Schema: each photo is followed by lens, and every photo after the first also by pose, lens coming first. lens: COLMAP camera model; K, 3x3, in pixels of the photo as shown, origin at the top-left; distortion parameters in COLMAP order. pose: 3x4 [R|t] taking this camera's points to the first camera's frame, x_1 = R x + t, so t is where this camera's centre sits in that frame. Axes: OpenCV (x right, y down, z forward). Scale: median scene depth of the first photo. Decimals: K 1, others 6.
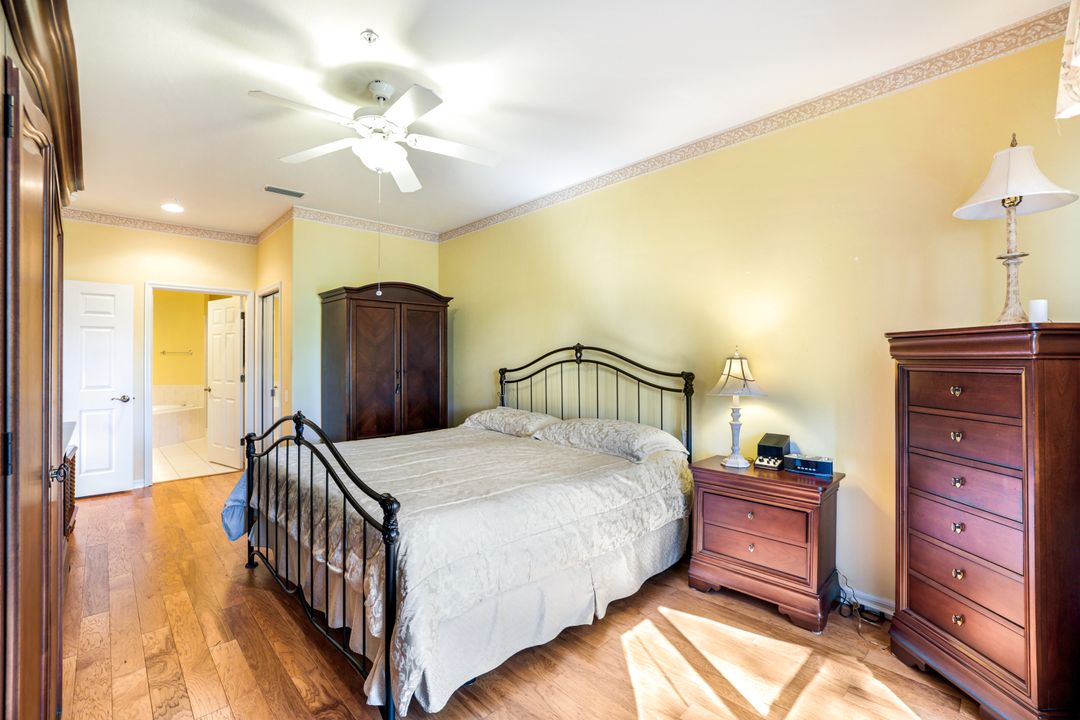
lens RADIAL K [[469.1, 0, 534.4], [0, 469.1, 355.6], [0, 0, 1]] dist [-0.002067, -0.000161]
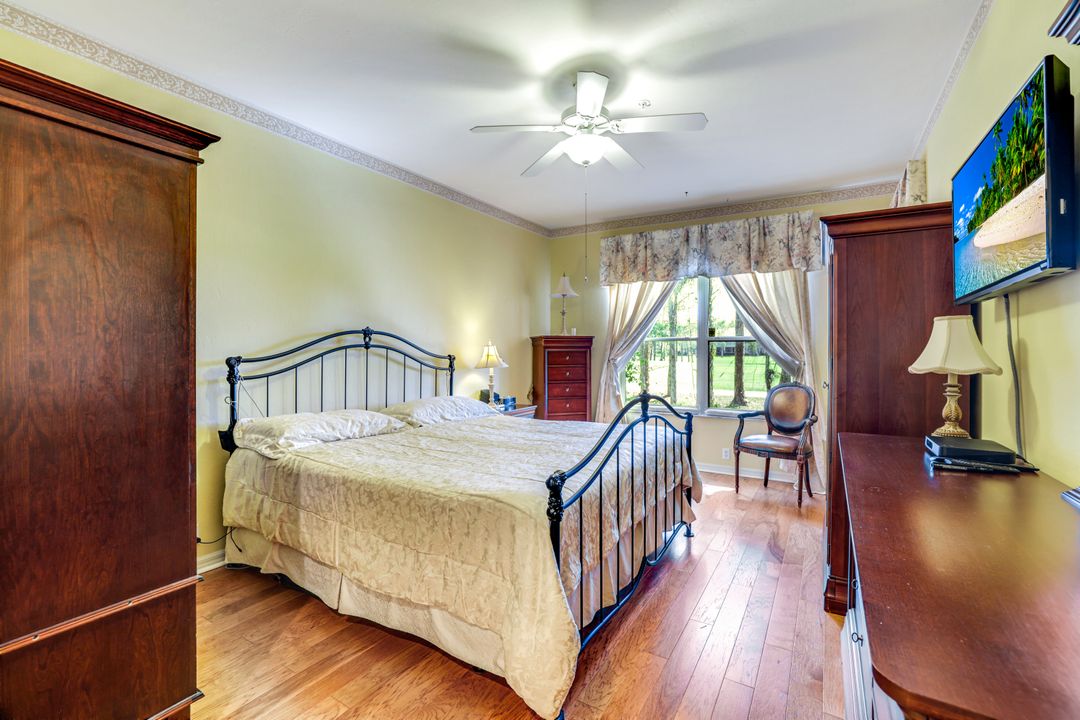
lens RADIAL K [[469.1, 0, 536.8], [0, 469.1, 356.8], [0, 0, 1]] dist [-0.002067, -0.000161]
pose [[-0.251416, -0.008078, 0.967845, -0.882695], [-0.005681, 0.999960, 0.006871, 0.024236], [-0.967862, -0.003771, -0.251452, 0.908372]]
